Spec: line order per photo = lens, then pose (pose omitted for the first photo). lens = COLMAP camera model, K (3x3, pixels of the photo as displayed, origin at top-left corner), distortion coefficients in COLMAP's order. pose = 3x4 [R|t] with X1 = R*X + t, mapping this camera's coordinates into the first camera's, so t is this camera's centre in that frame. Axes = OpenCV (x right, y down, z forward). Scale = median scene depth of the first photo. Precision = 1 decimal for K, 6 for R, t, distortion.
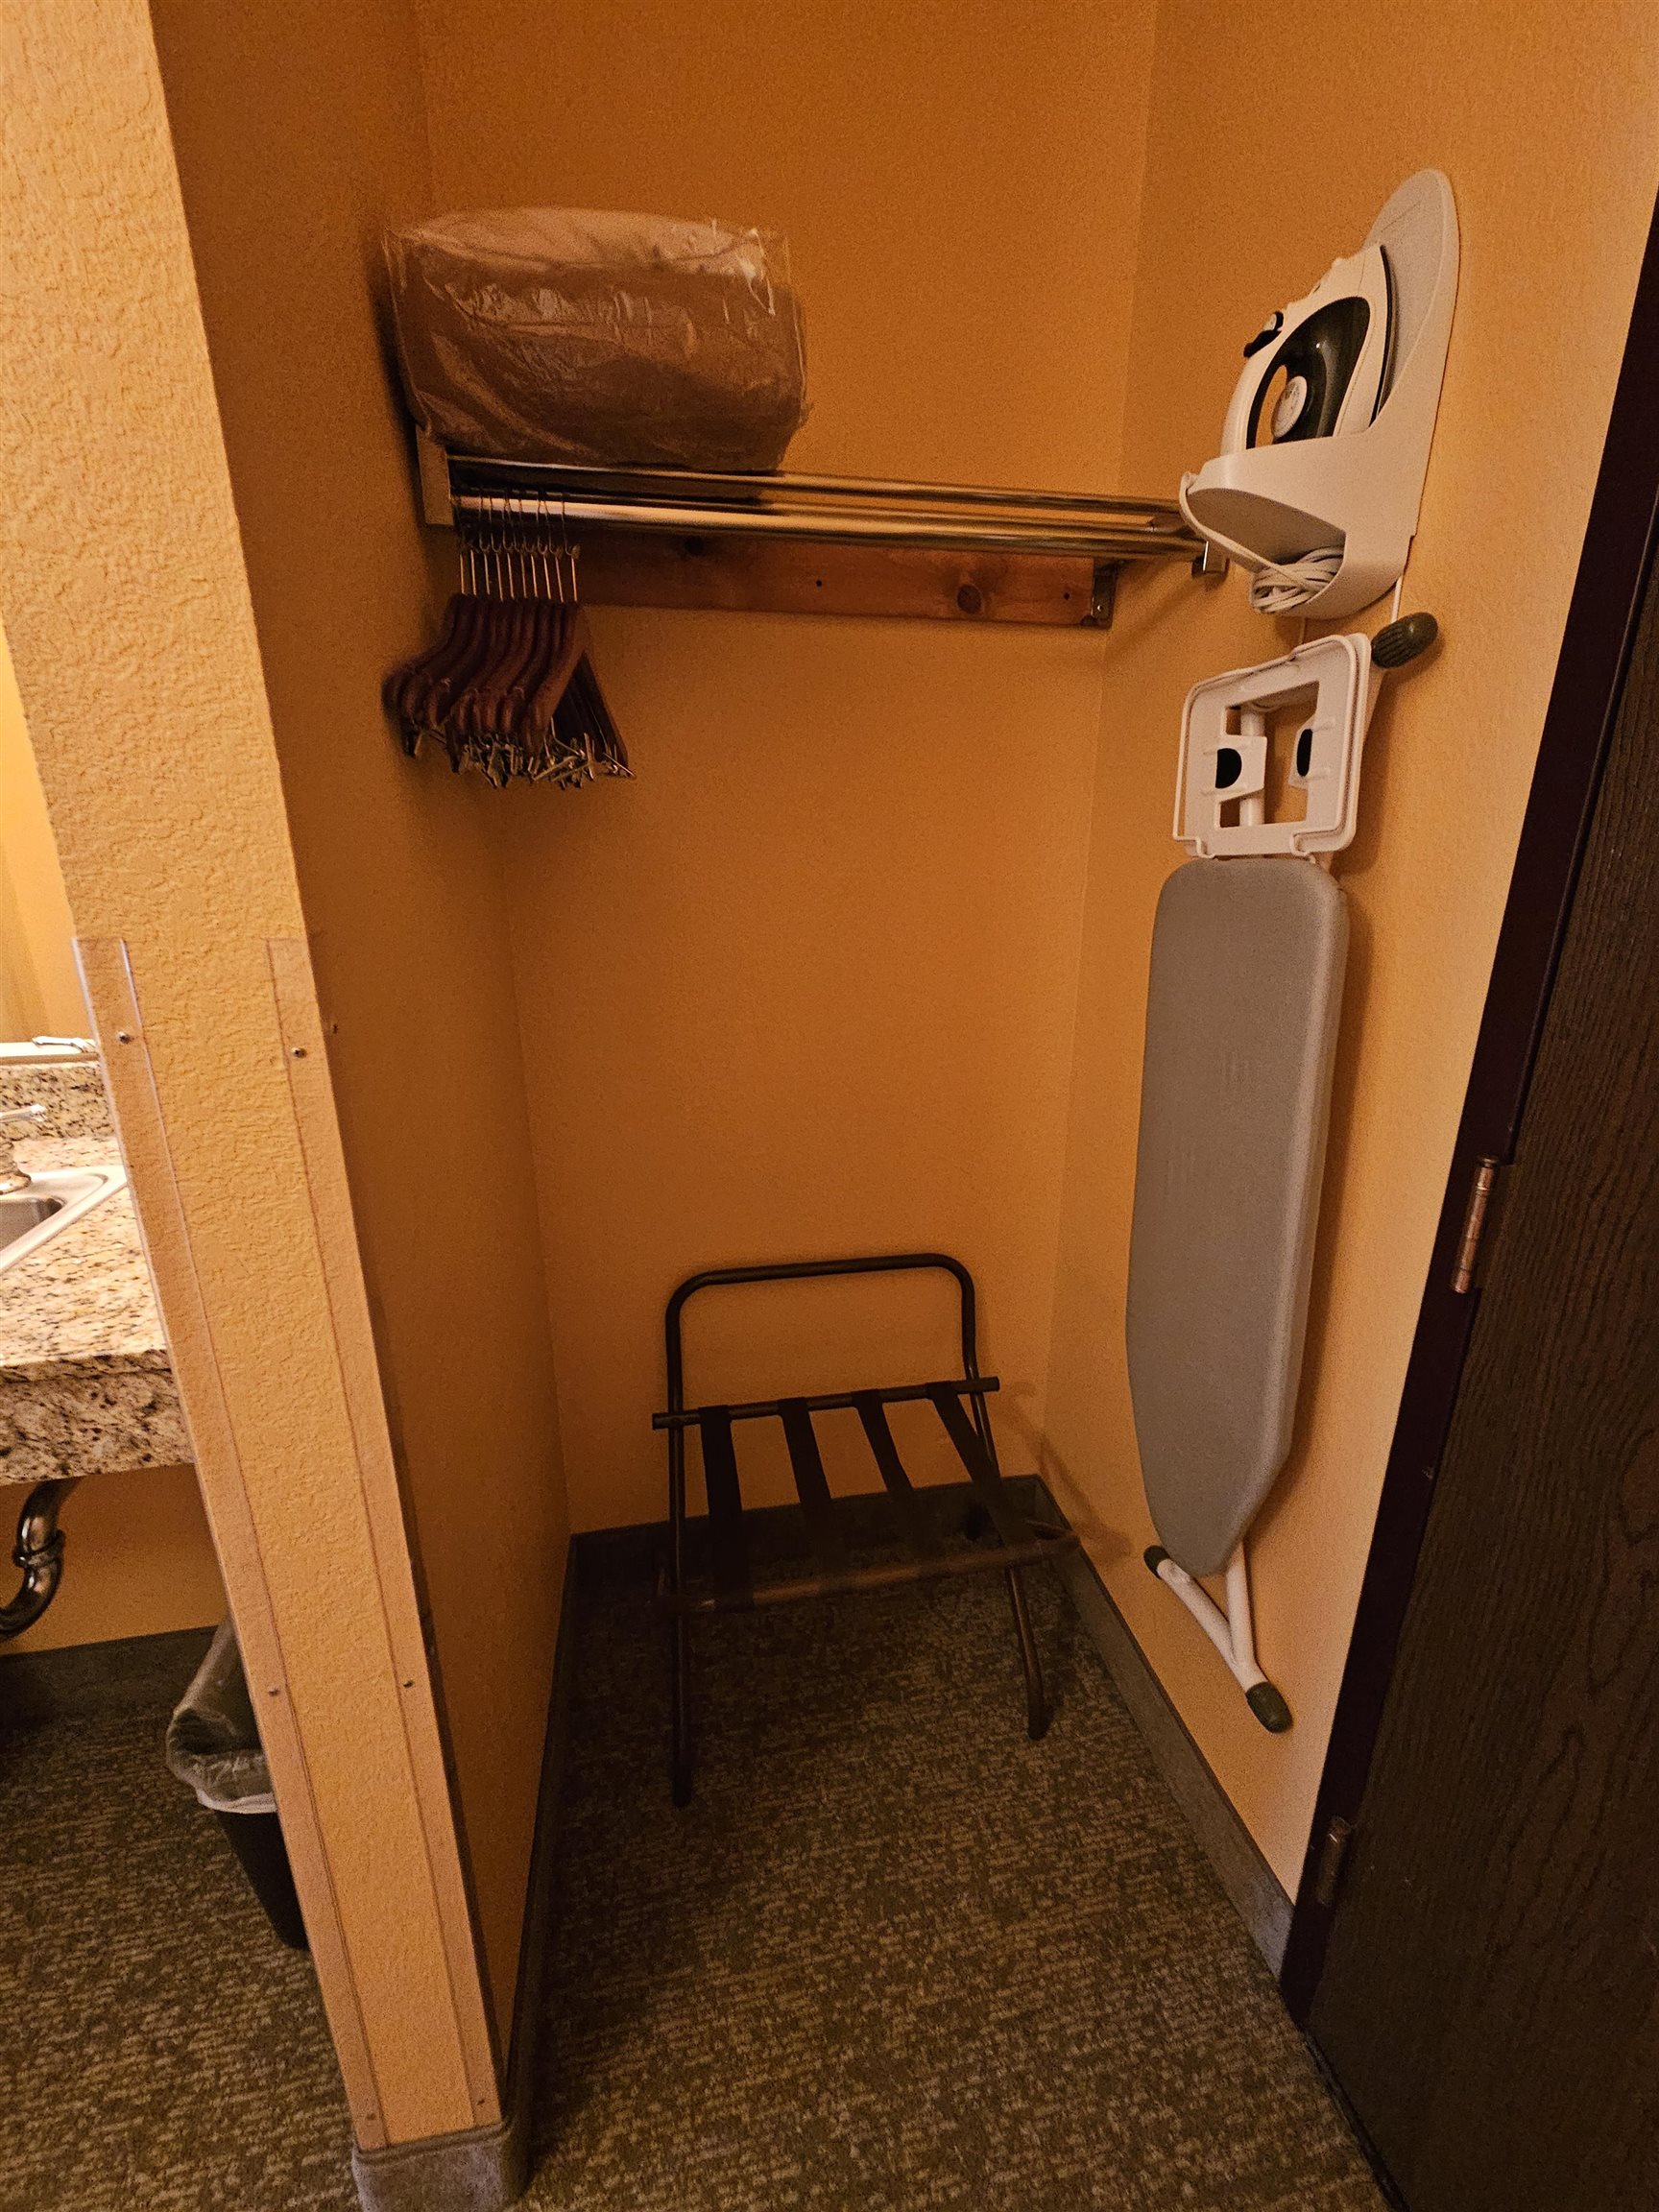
lens RADIAL K [[905.8, 0, 828.4], [0, 905.8, 1095.5], [0, 0, 1]] dist [-0.000927, 0.000740]
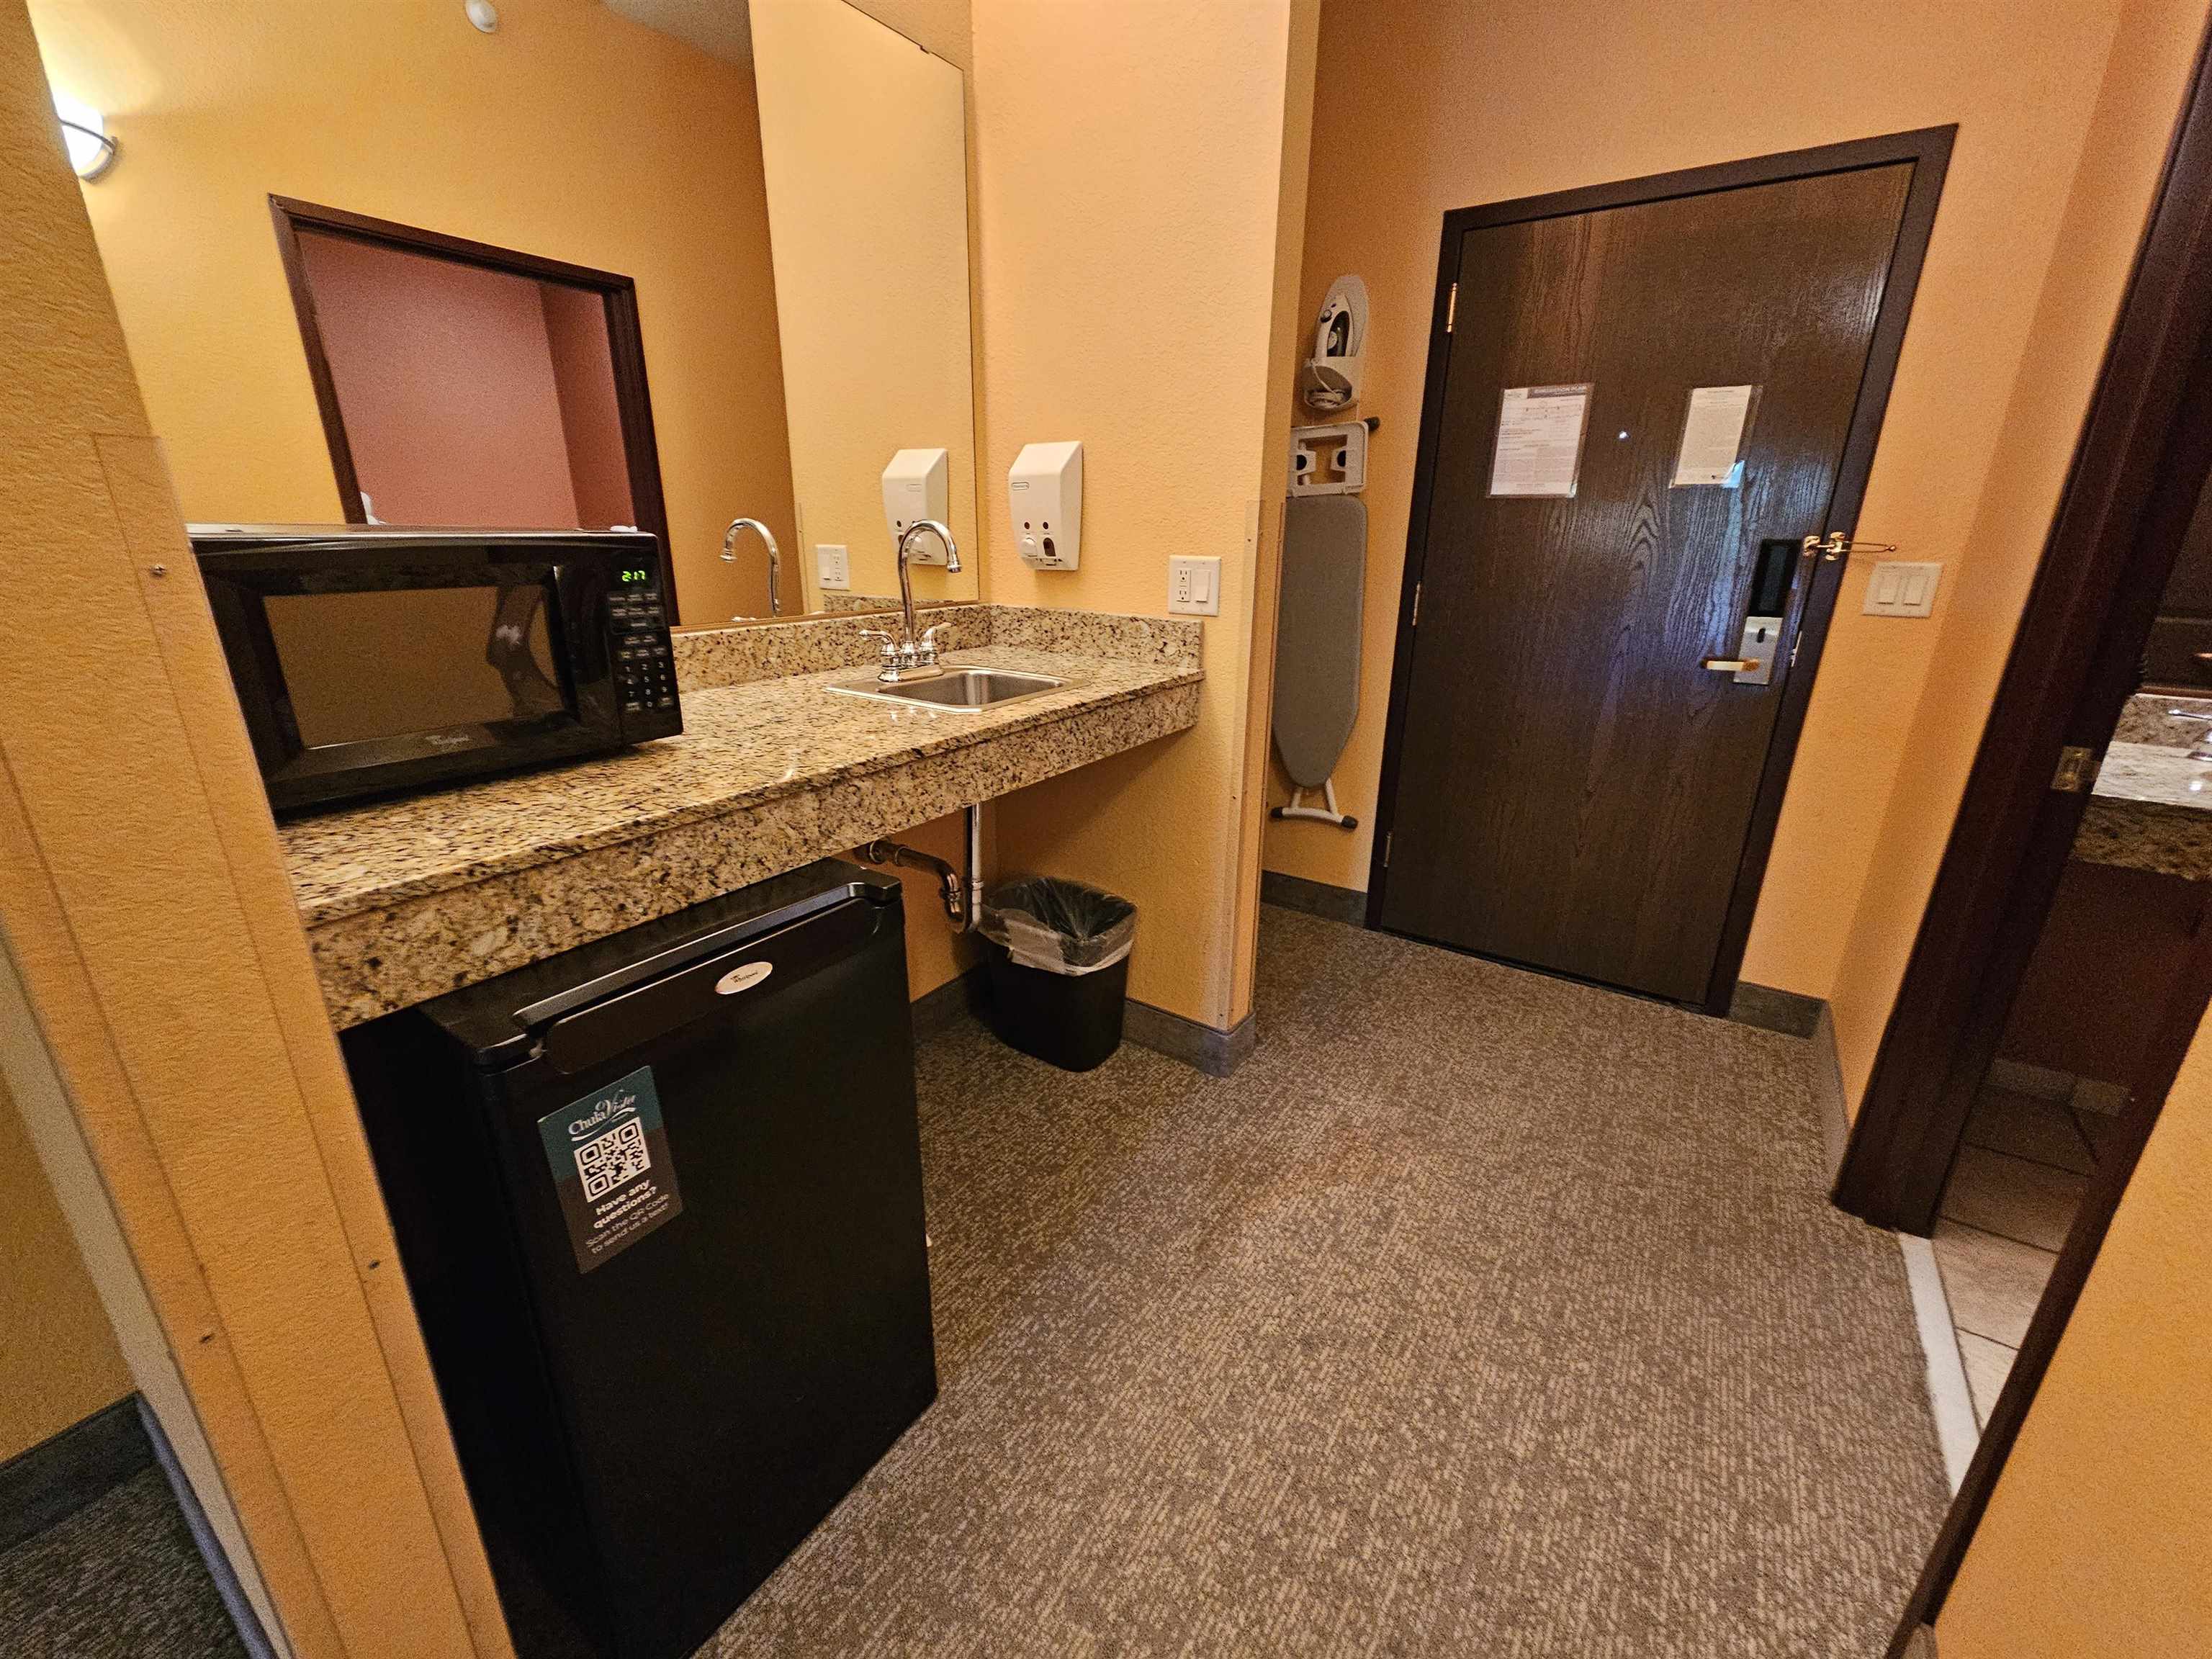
lens RADIAL K [[905.8, 0, 1103.8], [0, 905.8, 818.1], [0, 0, 1]] dist [-0.000927, 0.000740]
pose [[0.703589, -0.213950, 0.677634, -2.422244], [0.195836, 0.975051, 0.104517, 0.324452], [-0.683089, 0.059168, 0.727934, -0.588644]]
